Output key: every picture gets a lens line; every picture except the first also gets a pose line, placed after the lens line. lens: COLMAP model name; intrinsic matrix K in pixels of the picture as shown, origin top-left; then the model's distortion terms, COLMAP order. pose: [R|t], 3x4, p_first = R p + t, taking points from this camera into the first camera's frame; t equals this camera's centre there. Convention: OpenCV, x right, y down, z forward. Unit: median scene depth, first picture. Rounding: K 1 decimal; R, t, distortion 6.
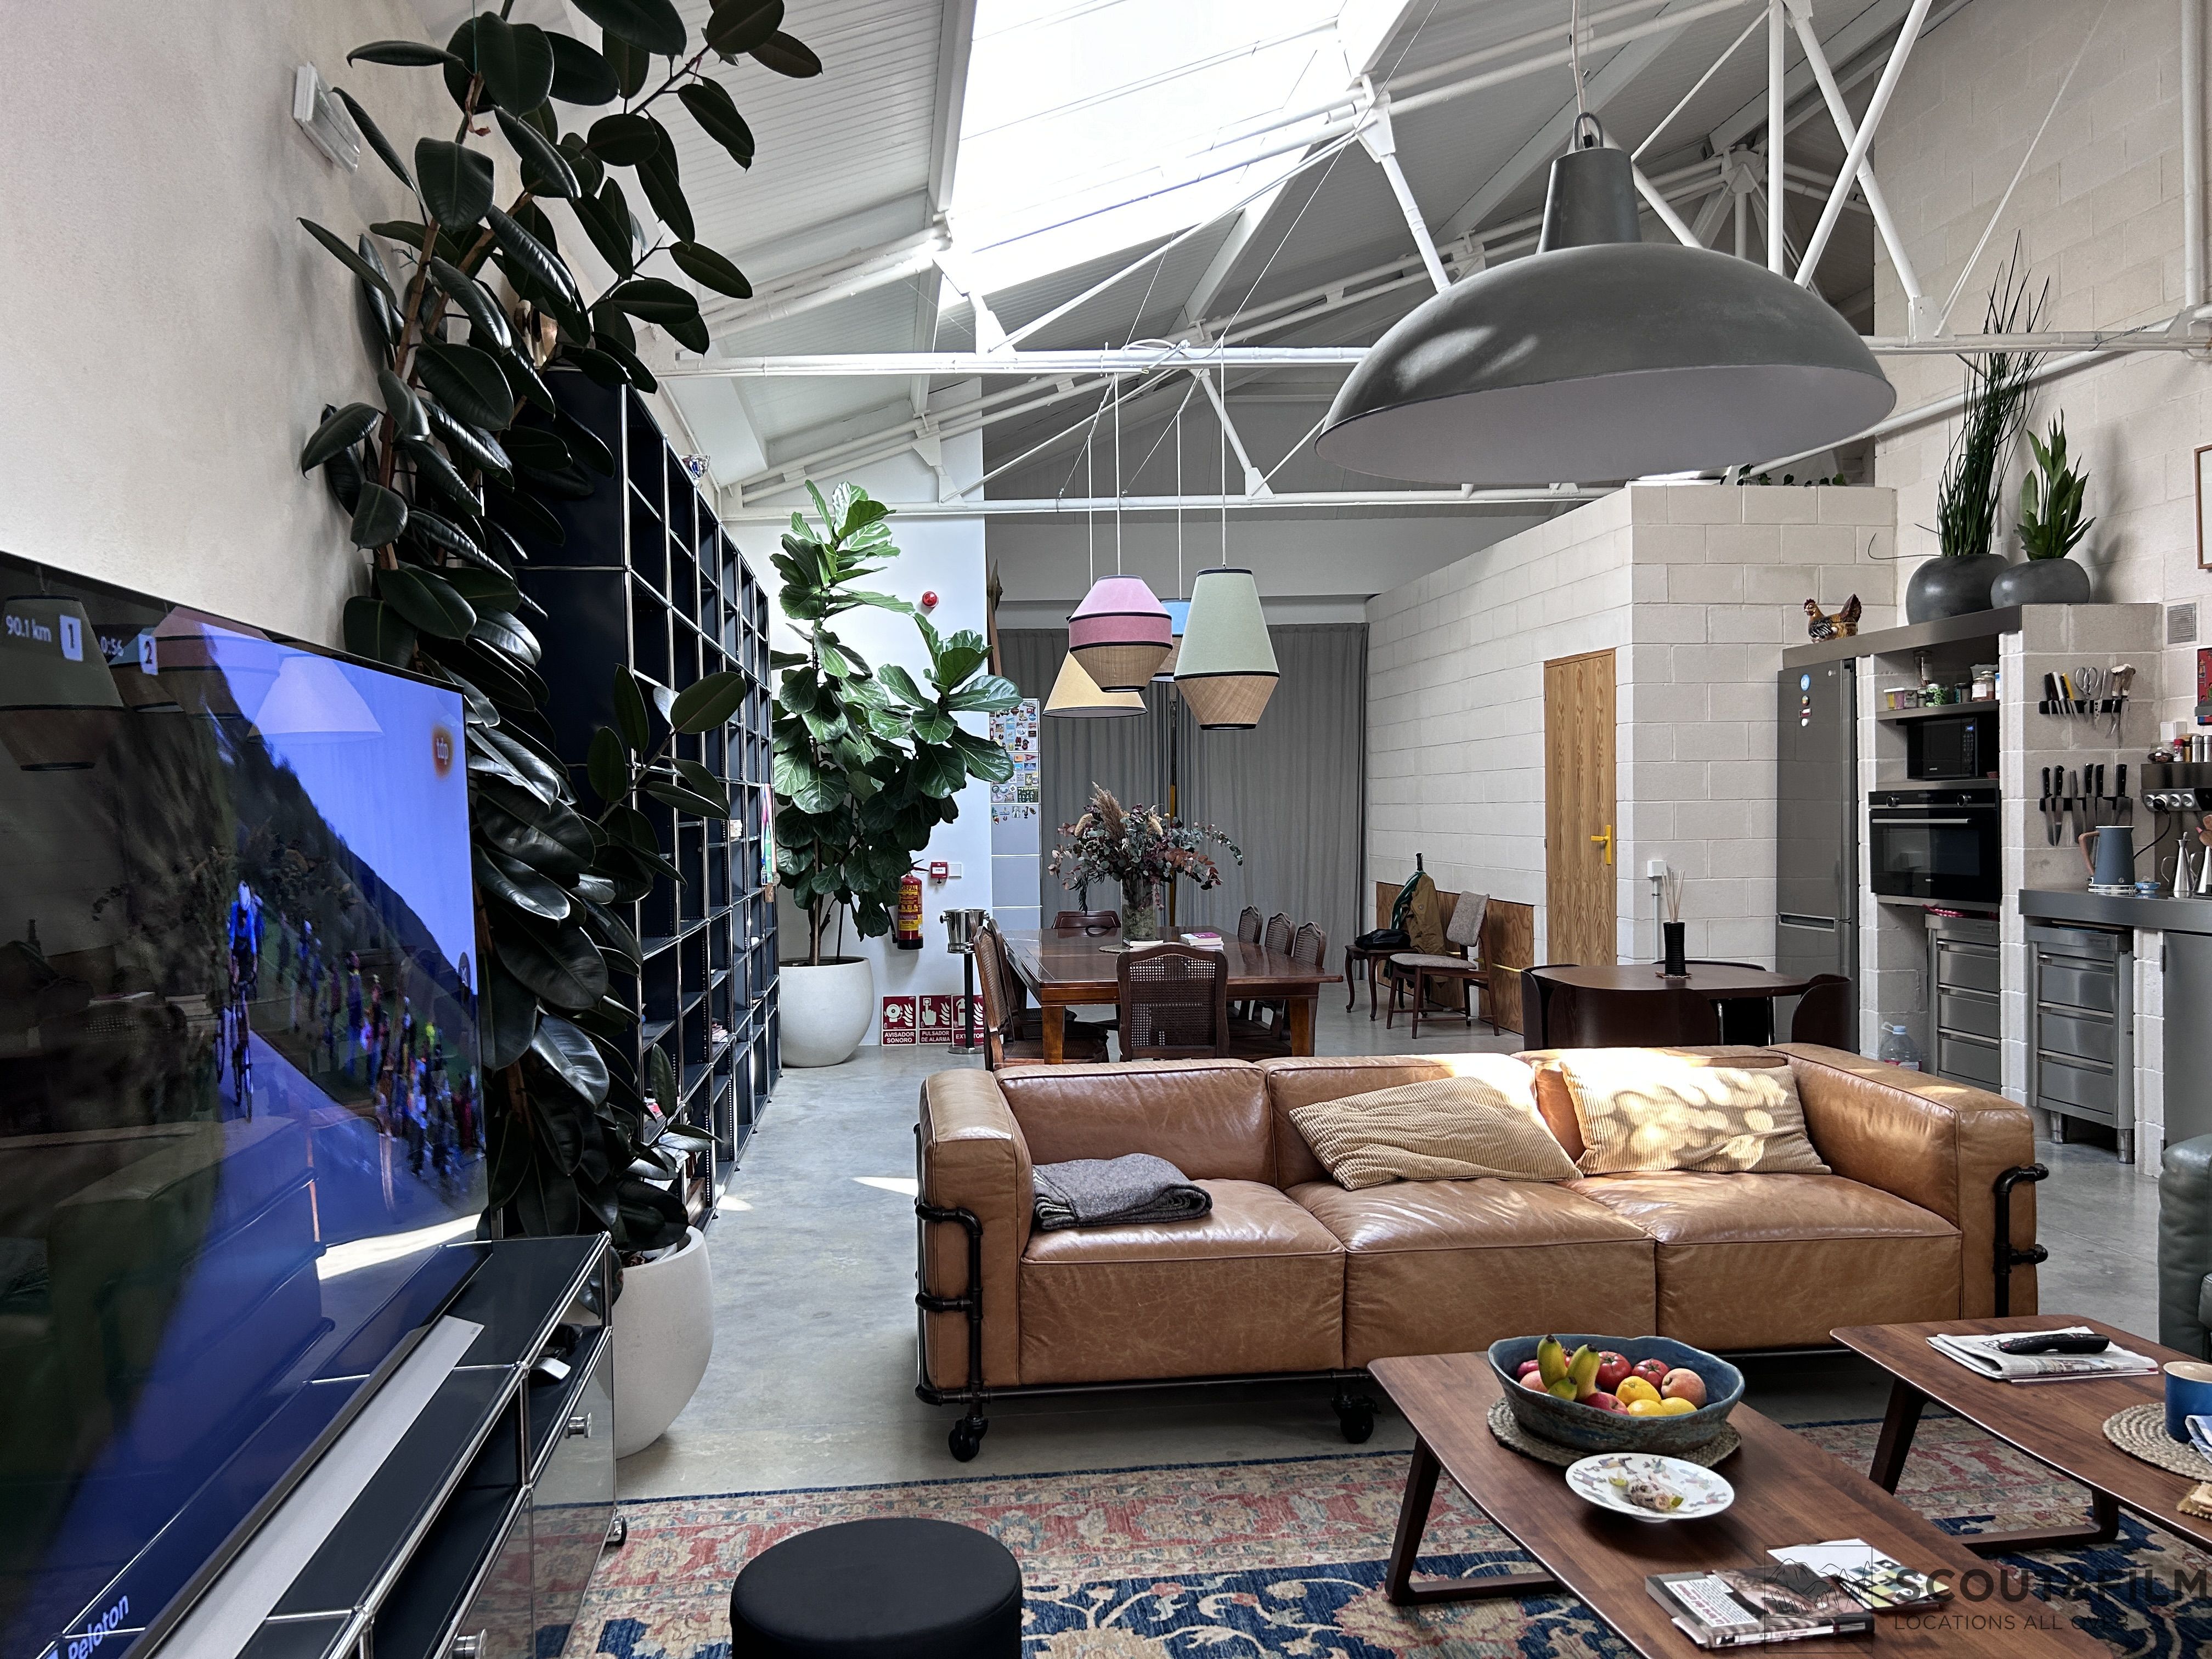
lens RADIAL K [[1664.3, 0, 1094.3], [0, 1664.3, 843.2], [0, 0, 1]] dist [0.050425, -0.055358]
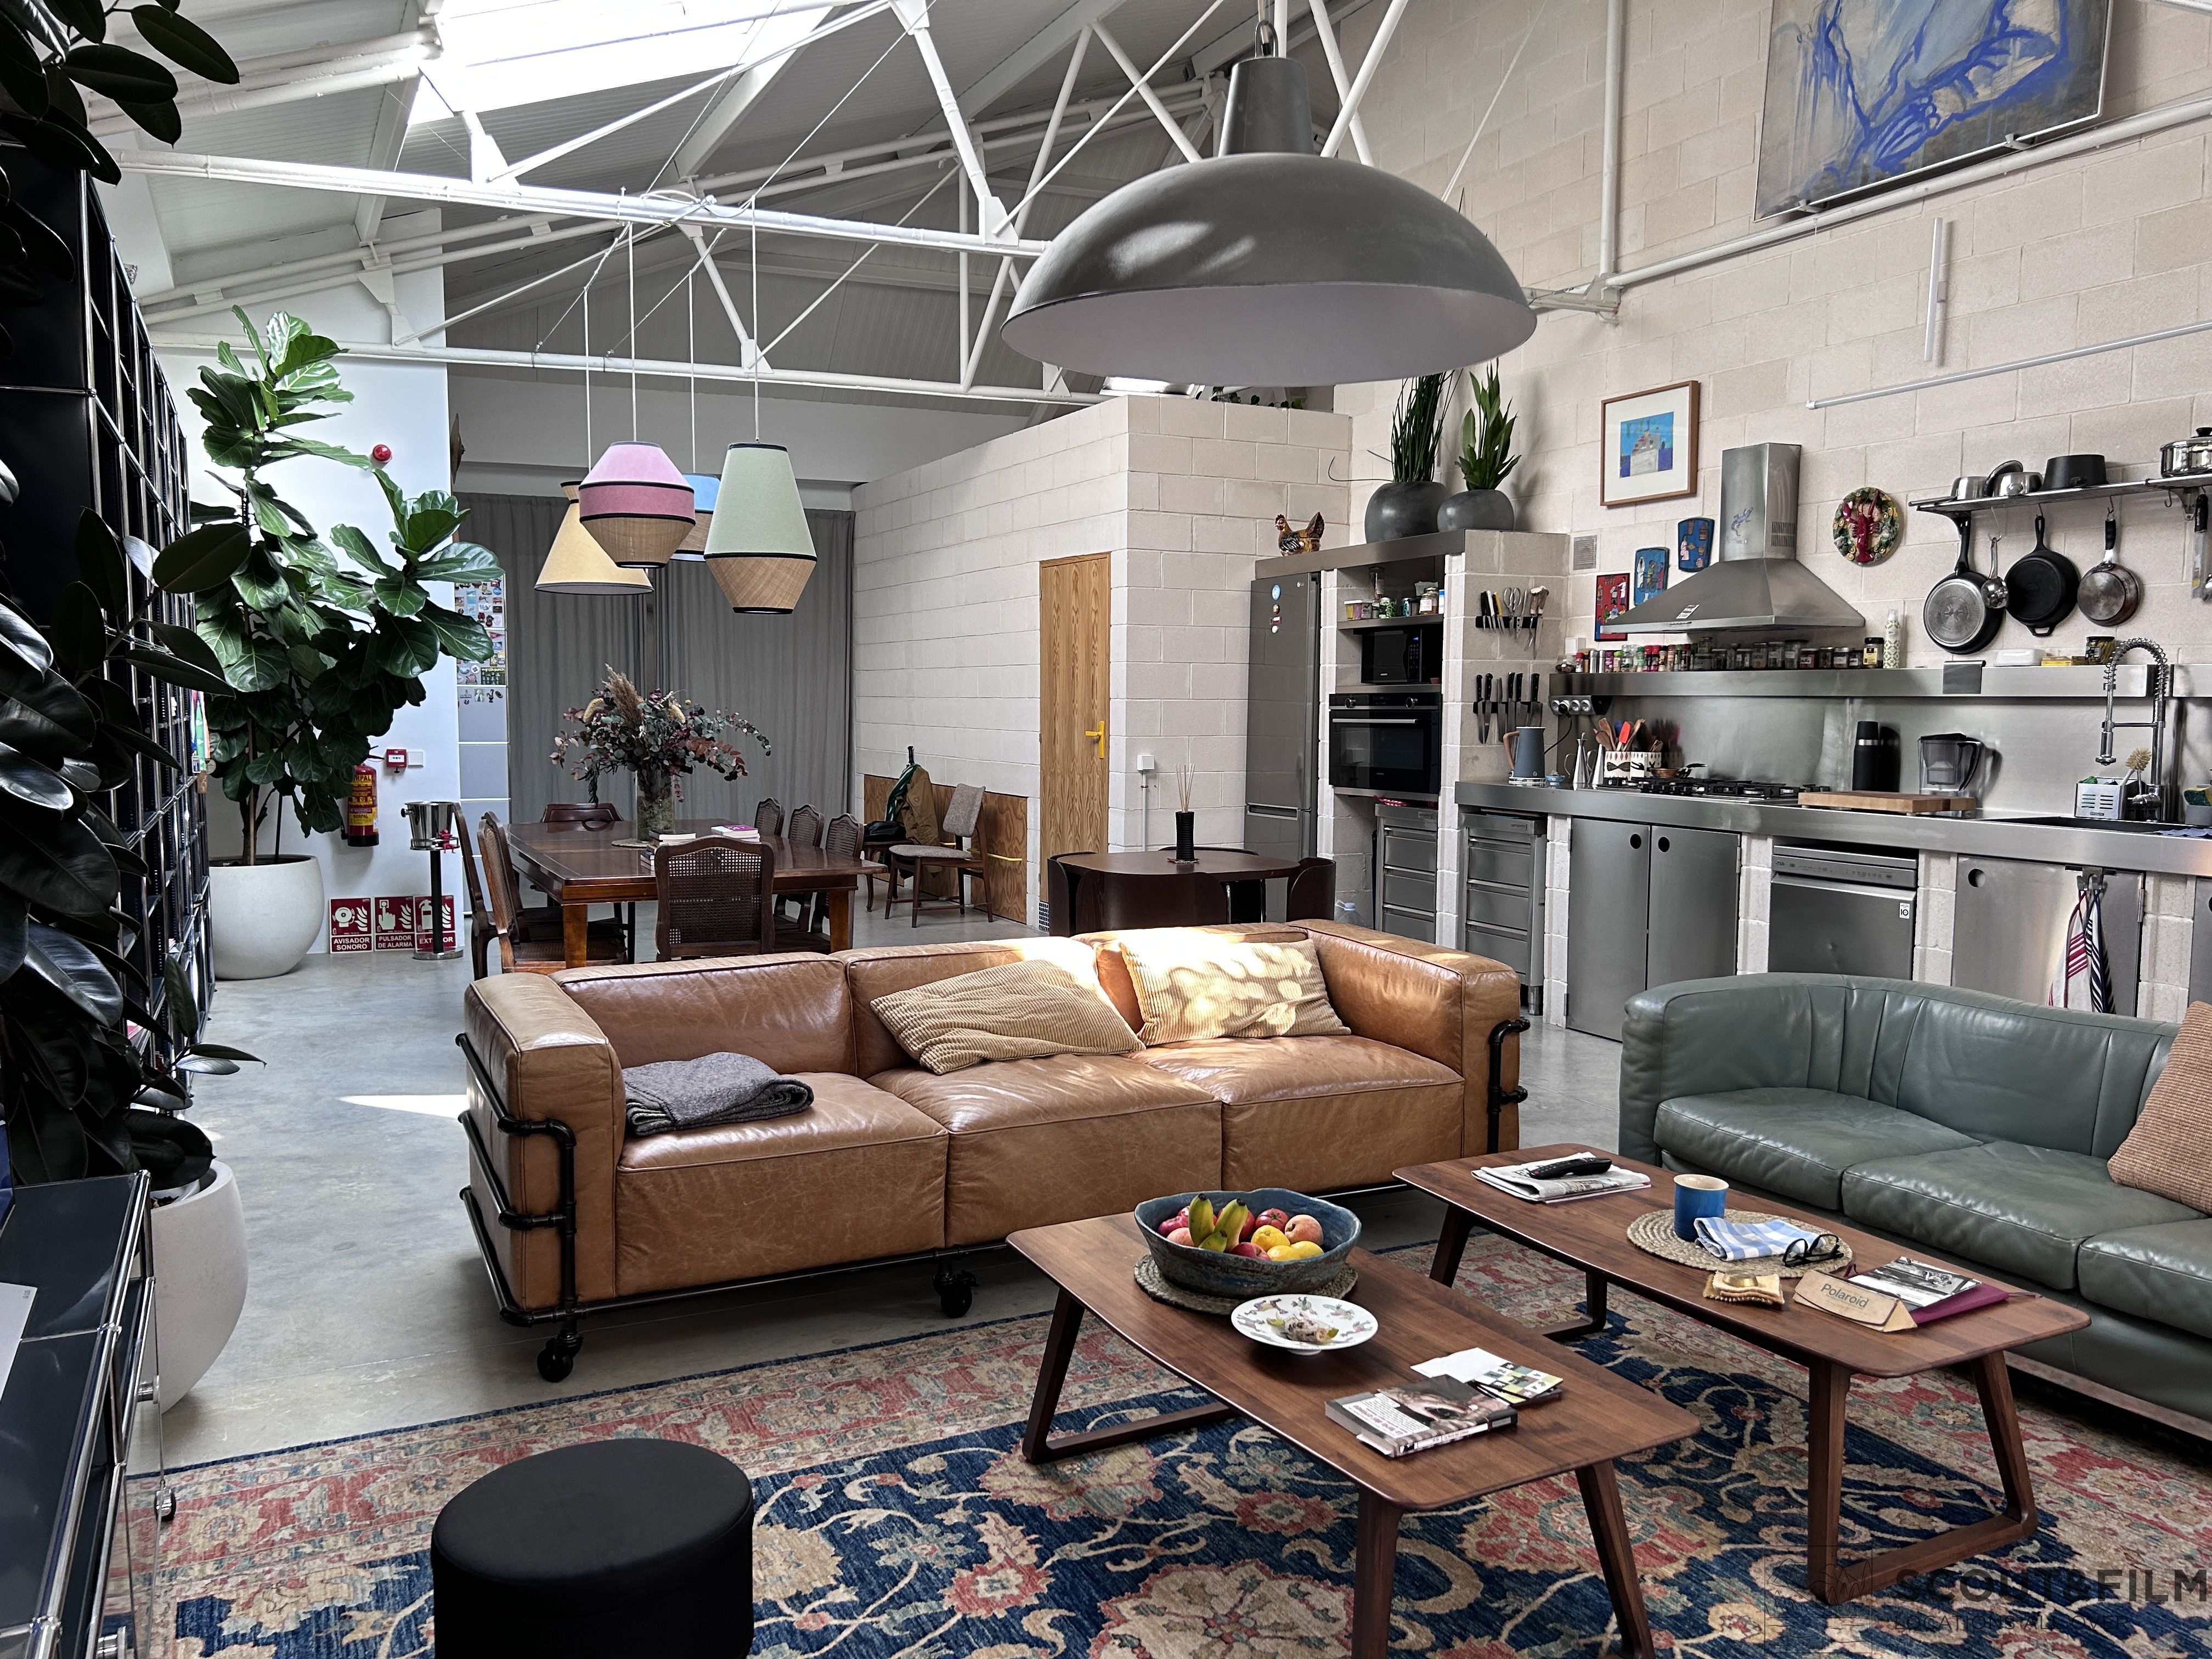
lens RADIAL K [[1664.3, 0, 1108.0], [0, 1664.3, 840.8], [0, 0, 1]] dist [0.050425, -0.055358]
pose [[0.941862, -0.009052, 0.335877, -0.085618], [-0.012040, 0.998086, 0.060662, 0.002787], [-0.335783, -0.061179, 0.939951, 0.021286]]
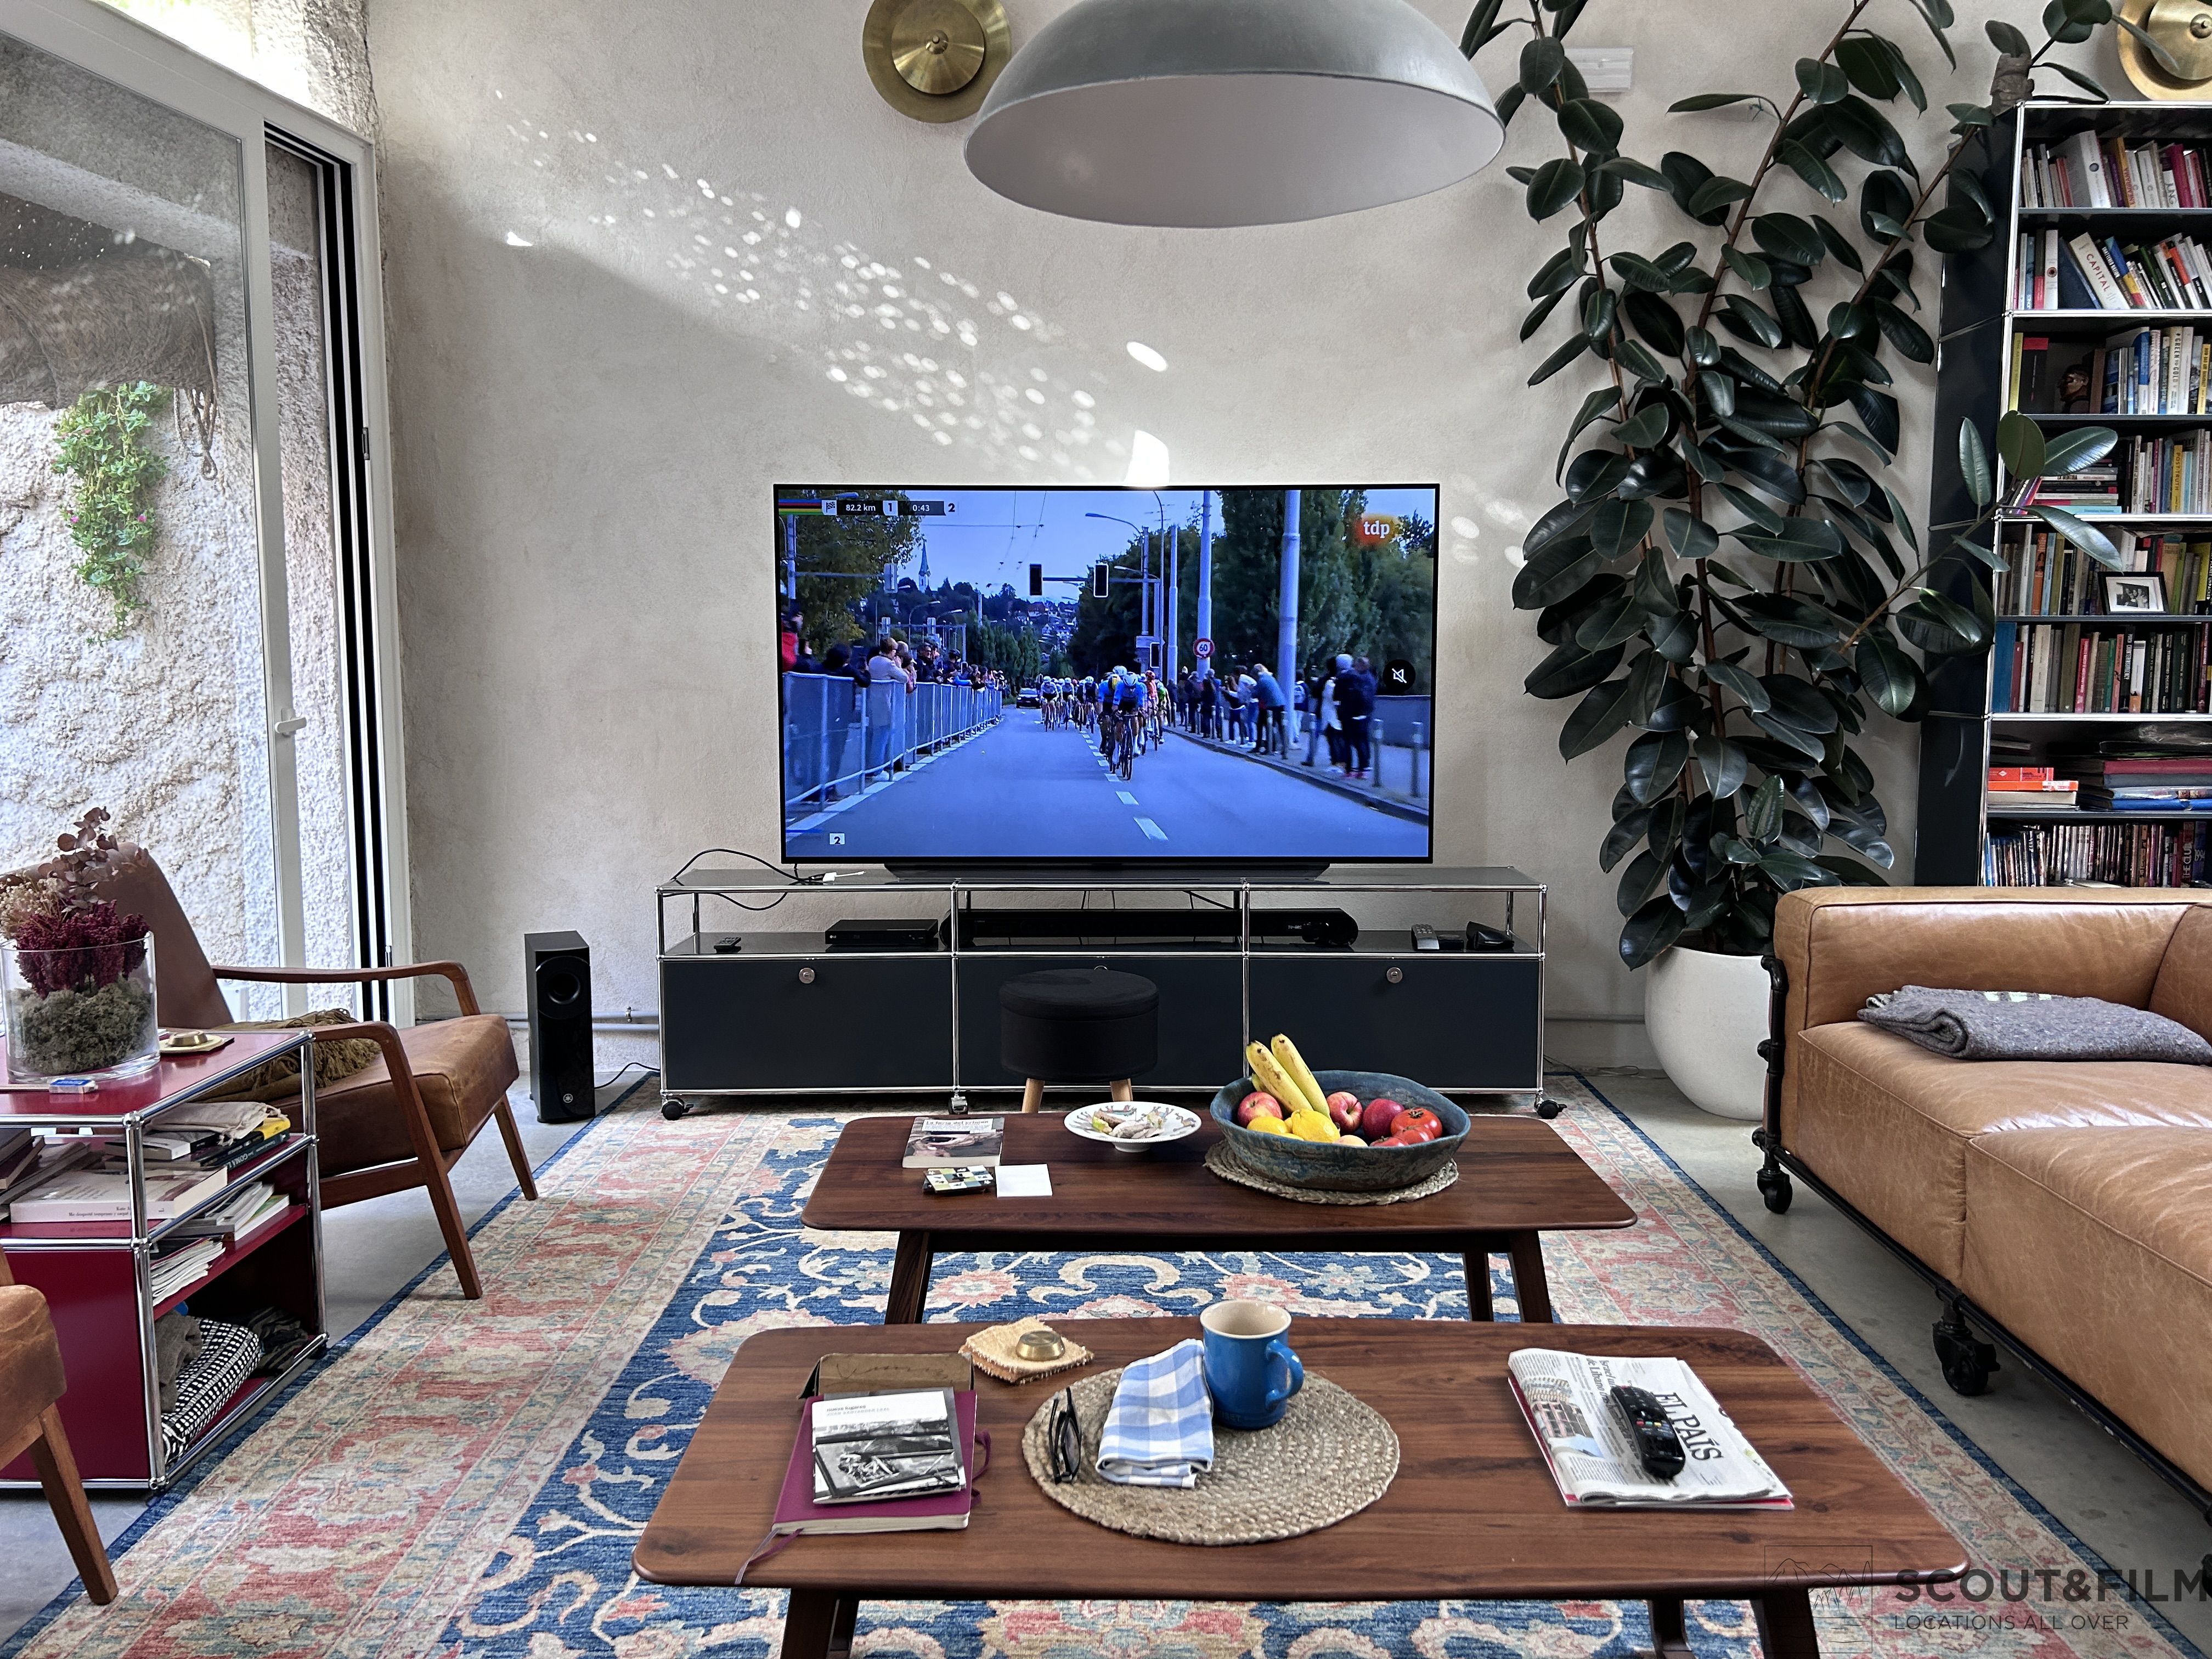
lens RADIAL K [[1664.3, 0, 1121.4], [0, 1664.3, 859.2], [0, 0, 1]] dist [0.050425, -0.055358]
pose [[-0.129679, 0.140343, -0.981574, 0.795432], [-0.022180, 0.989274, 0.144375, 0.022216], [0.991308, 0.040494, -0.125175, 0.629603]]
